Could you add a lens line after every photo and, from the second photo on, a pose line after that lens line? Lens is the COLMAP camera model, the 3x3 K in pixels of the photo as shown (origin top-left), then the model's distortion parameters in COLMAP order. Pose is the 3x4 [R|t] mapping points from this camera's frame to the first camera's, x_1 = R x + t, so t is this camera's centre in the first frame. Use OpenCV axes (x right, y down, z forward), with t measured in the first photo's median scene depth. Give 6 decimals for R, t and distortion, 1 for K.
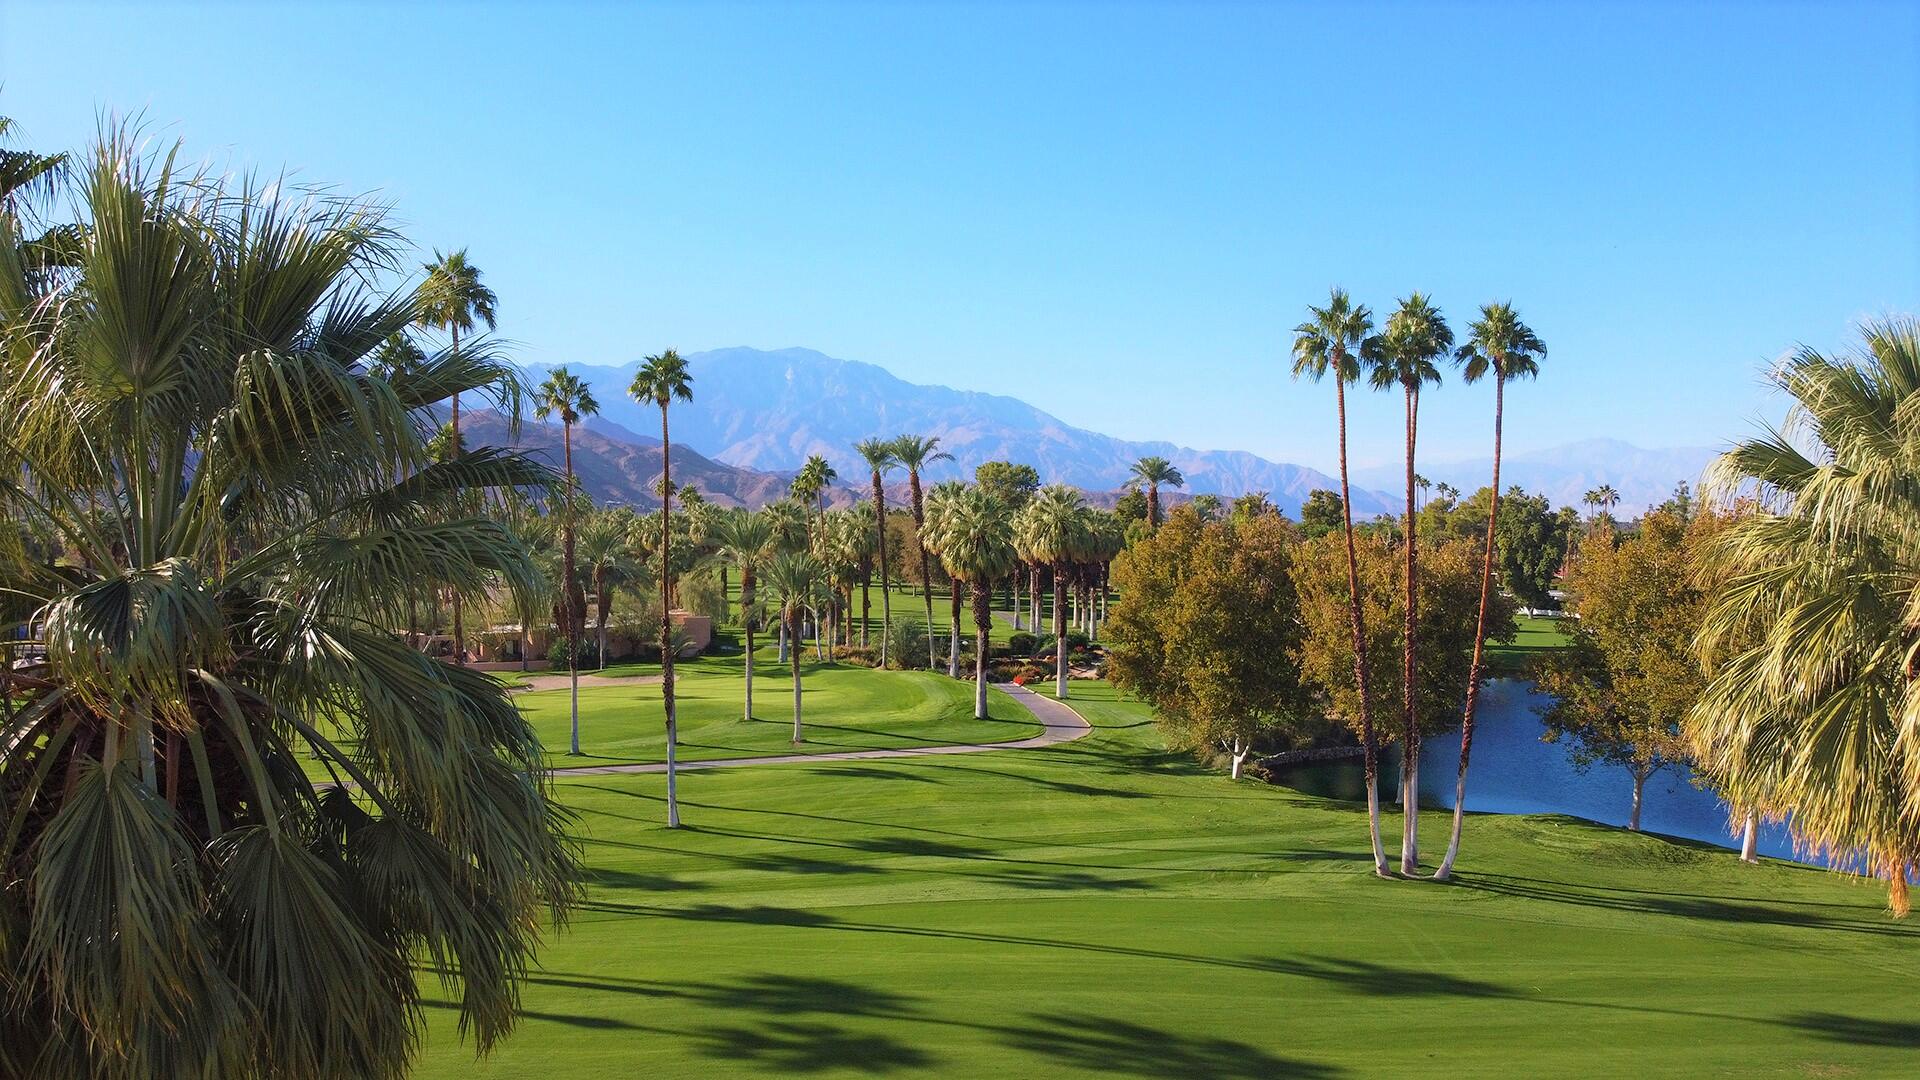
lens RADIAL K [[1425.2, 0, 968.6], [0, 1425.2, 537.0], [0, 0, 1]] dist [0.001161, -0.010863]
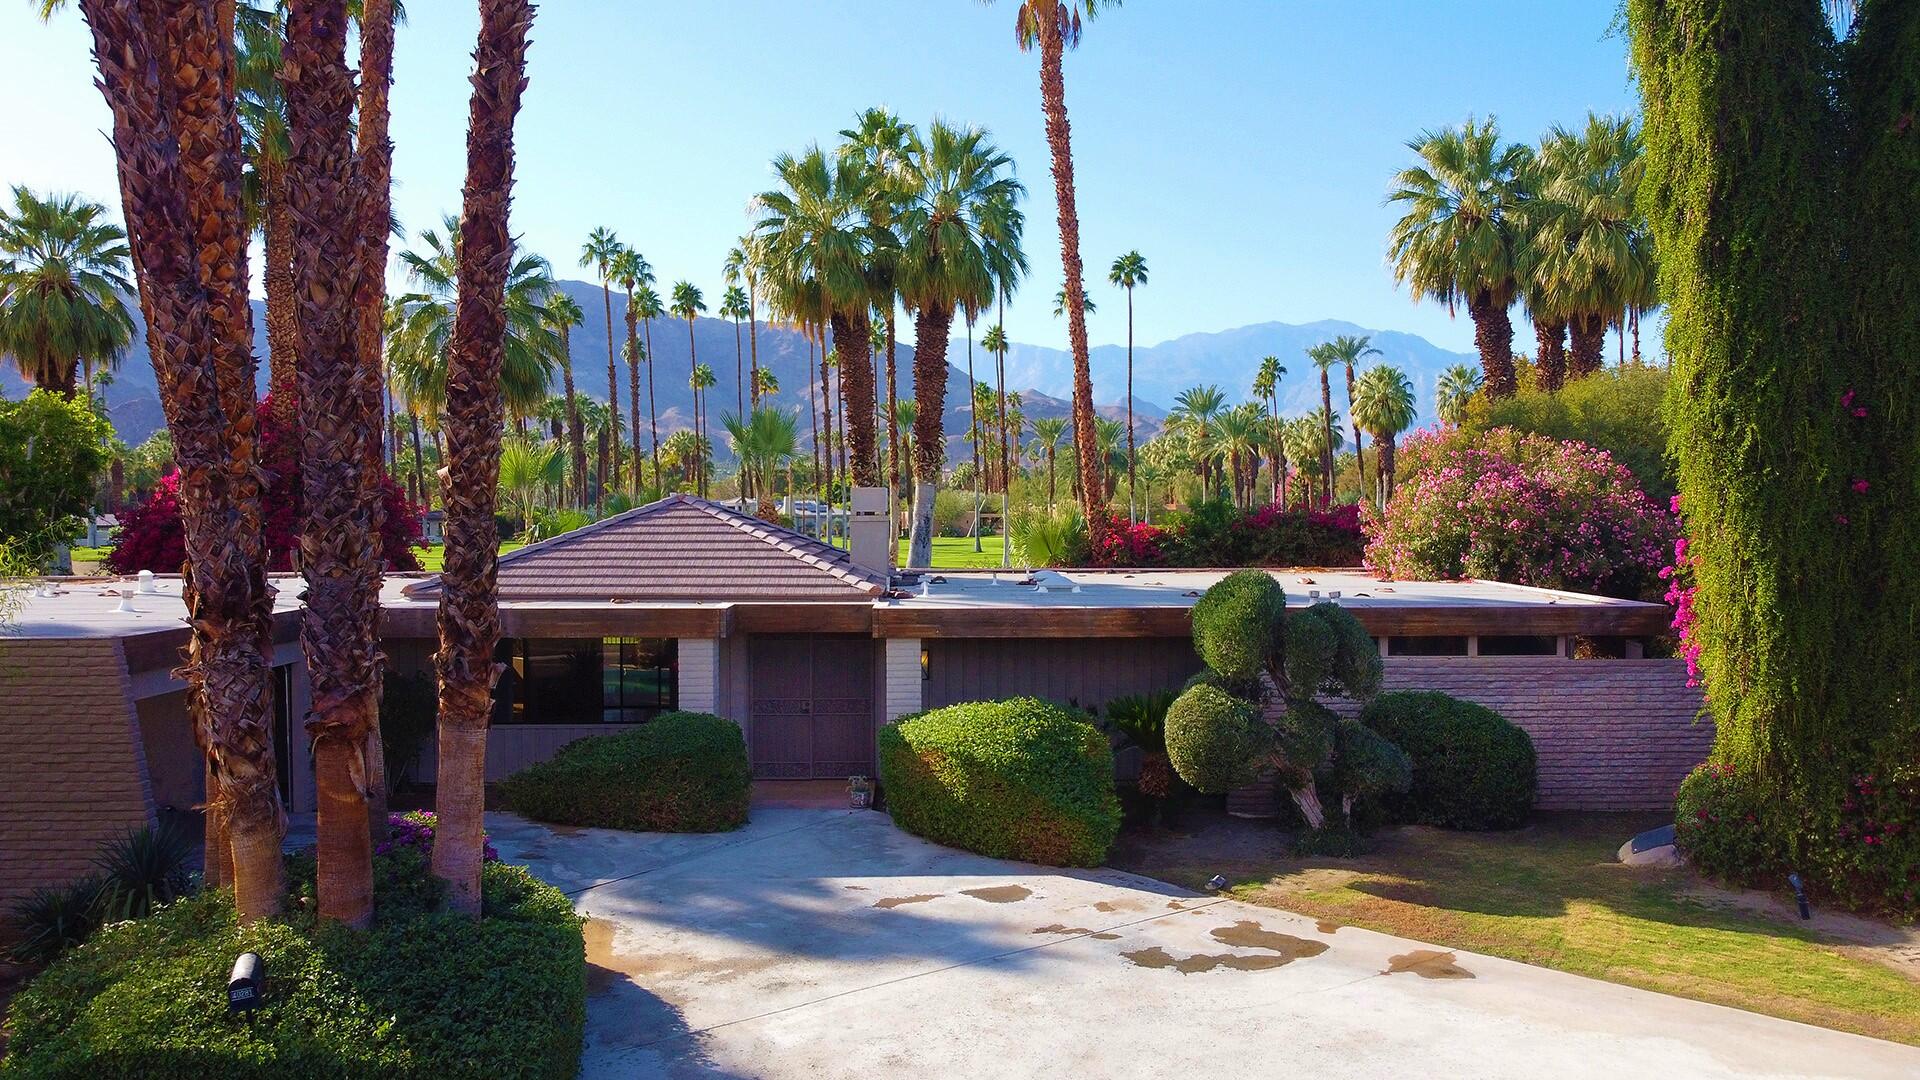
lens RADIAL K [[1425.2, 0, 989.1], [0, 1425.2, 554.6], [0, 0, 1]] dist [0.001161, -0.010863]
pose [[0.938342, 0.010777, -0.345540, 0.115762], [-0.000833, 0.999582, 0.028913, 0.098653], [0.345707, -0.026843, 0.937958, -0.324542]]
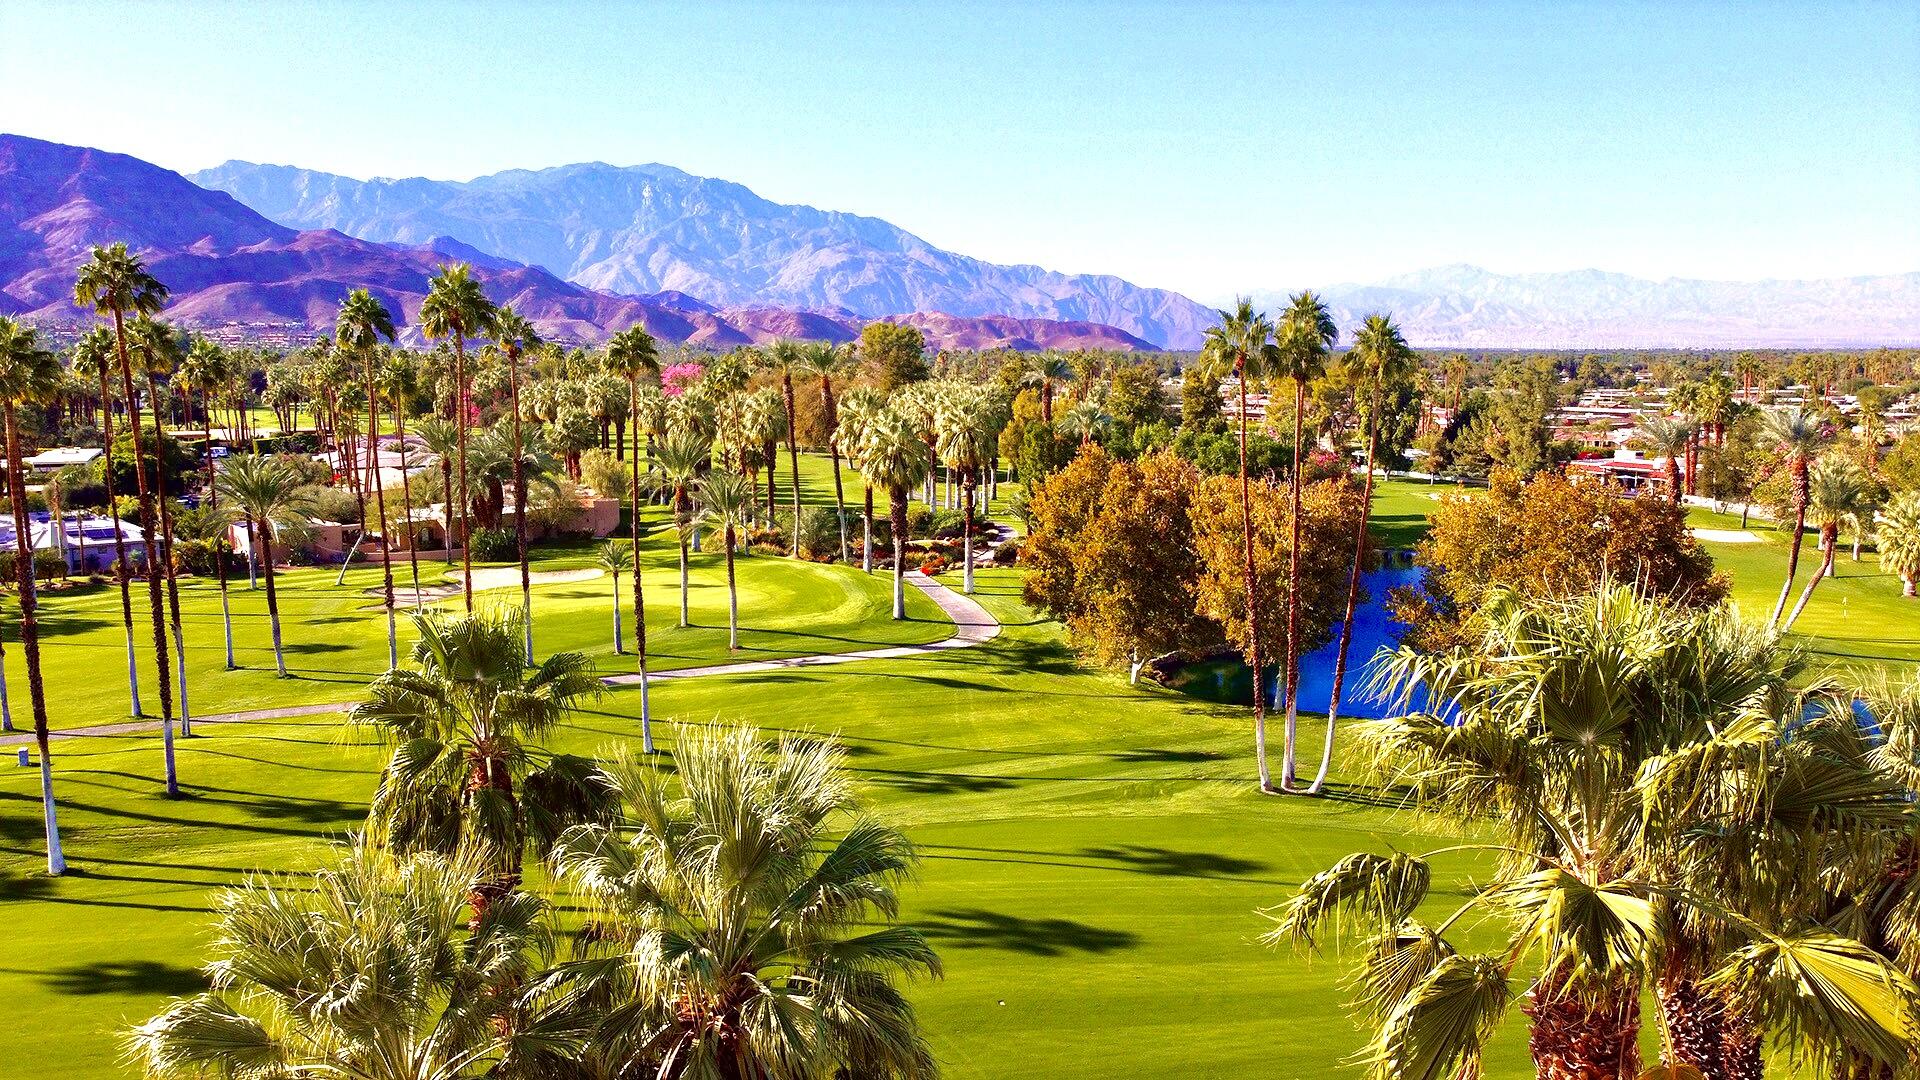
lens RADIAL K [[1425.2, 0, 963.0], [0, 1425.2, 539.2], [0, 0, 1]] dist [0.001161, -0.010863]
pose [[0.996021, -0.011178, 0.088412, -0.037748], [0.000097, 0.992238, 0.124357, -0.068290], [-0.089116, -0.123854, 0.988291, -0.075381]]
